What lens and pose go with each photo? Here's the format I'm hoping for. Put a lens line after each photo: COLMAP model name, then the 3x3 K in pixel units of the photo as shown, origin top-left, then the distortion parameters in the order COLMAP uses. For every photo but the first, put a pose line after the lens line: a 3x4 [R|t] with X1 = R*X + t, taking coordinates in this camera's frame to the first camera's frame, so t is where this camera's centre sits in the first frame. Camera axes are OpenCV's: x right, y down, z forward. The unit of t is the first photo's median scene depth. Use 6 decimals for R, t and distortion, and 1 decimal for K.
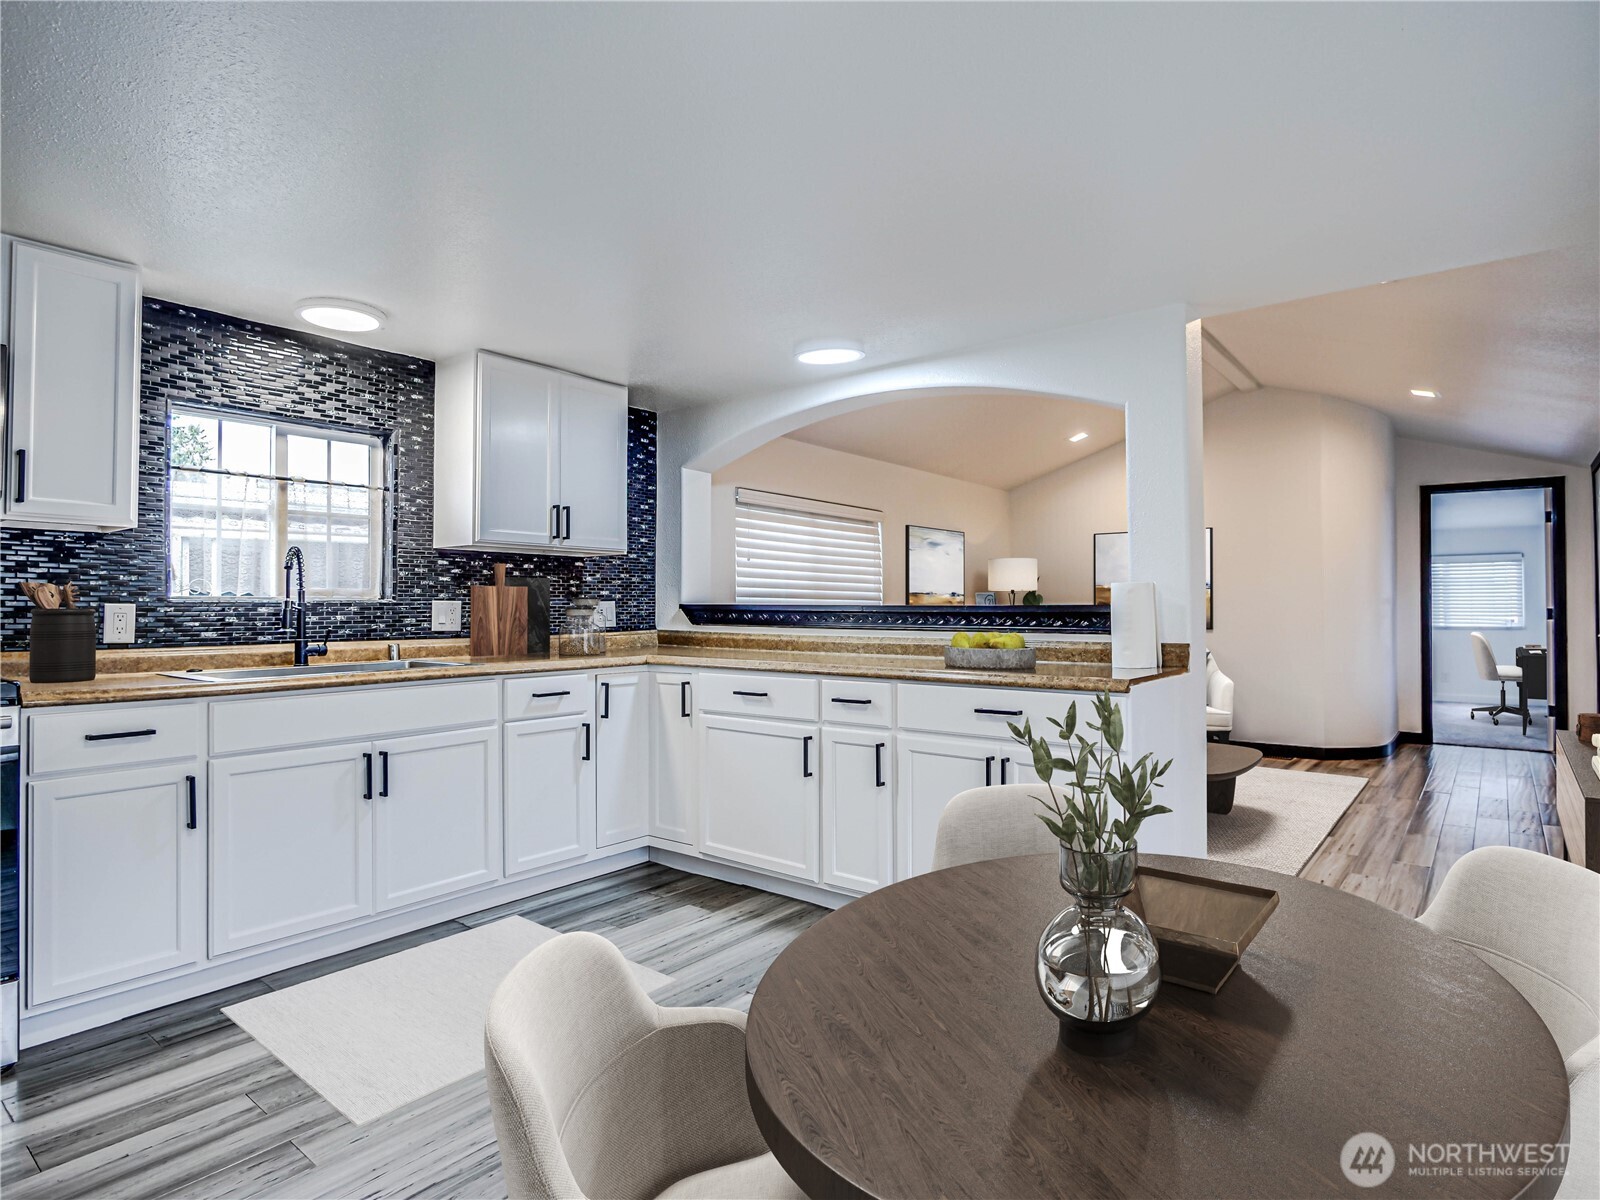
lens RADIAL K [[870.7, 0, 795.7], [0, 870.7, 595.0], [0, 0, 1]] dist [-0.011223, 0.001244]
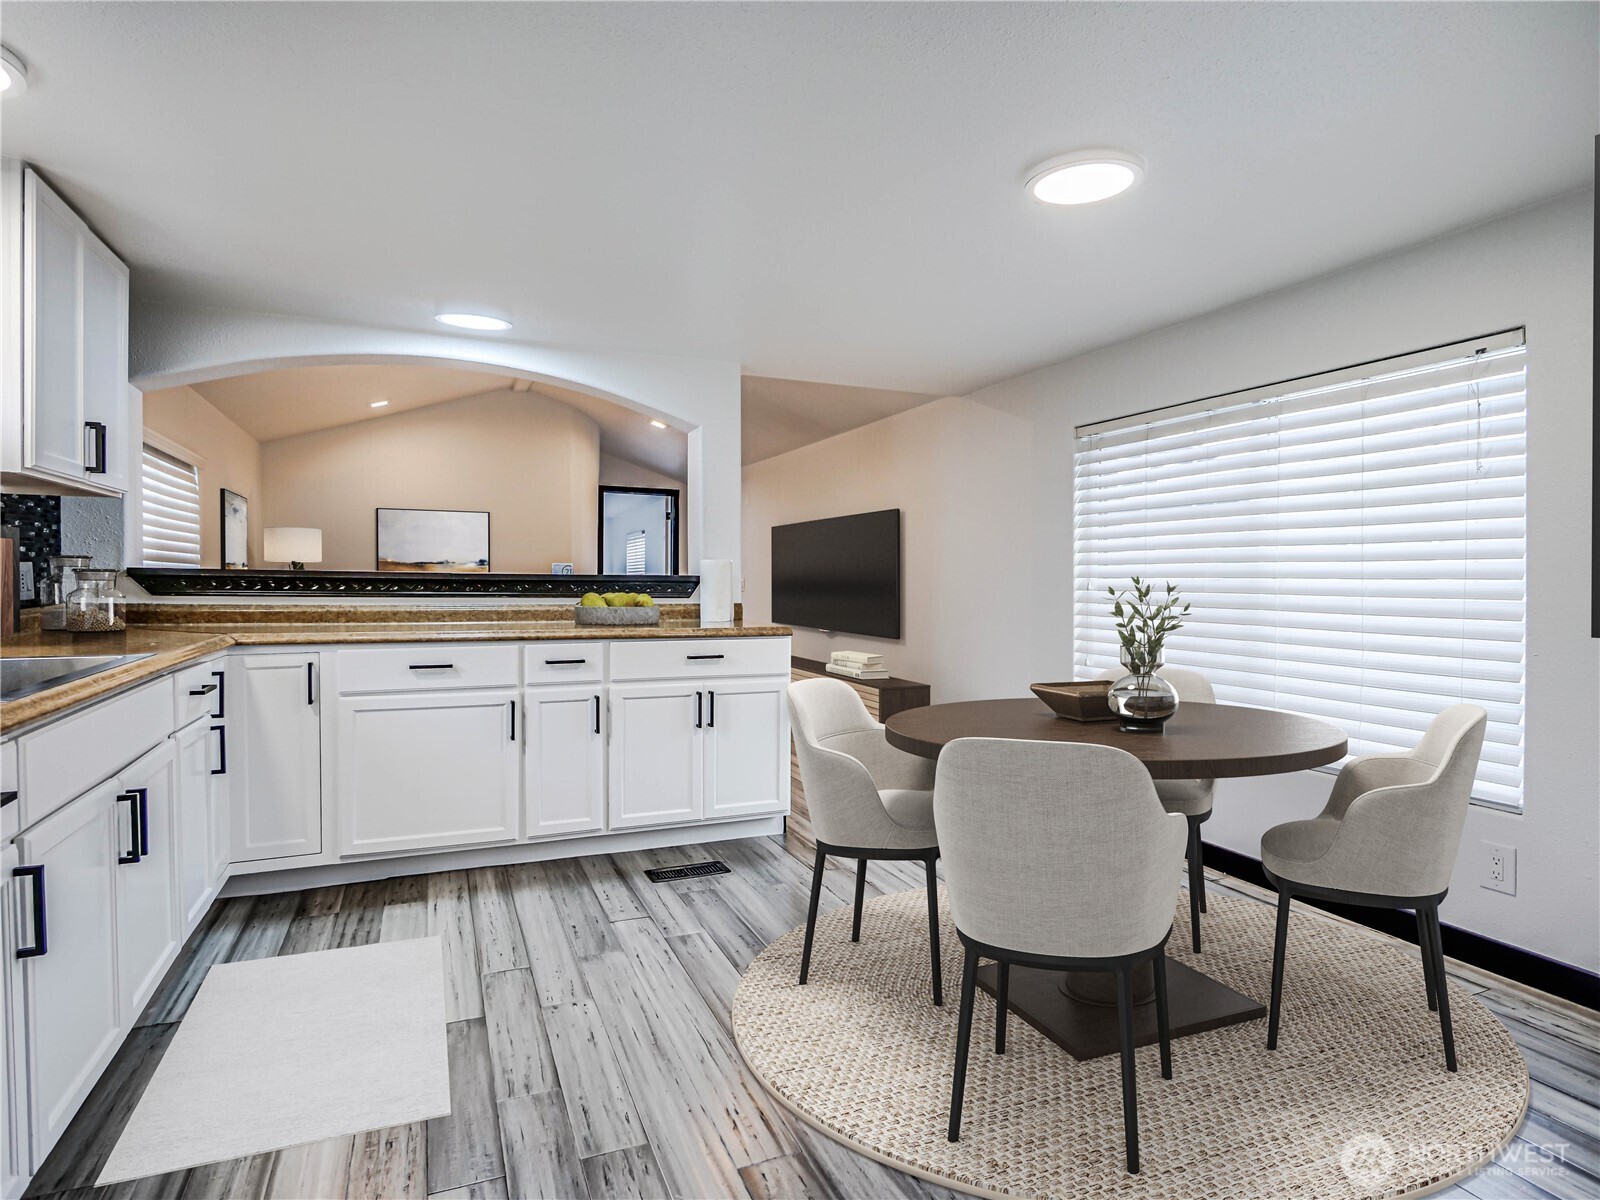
lens RADIAL K [[870.7, 0, 798.0], [0, 870.7, 594.3], [0, 0, 1]] dist [-0.011223, 0.001244]
pose [[0.470281, -0.011422, 0.882443, -0.631243], [-0.023473, 0.999401, 0.025445, 0.001856], [-0.882204, -0.032680, 0.469731, 0.193565]]
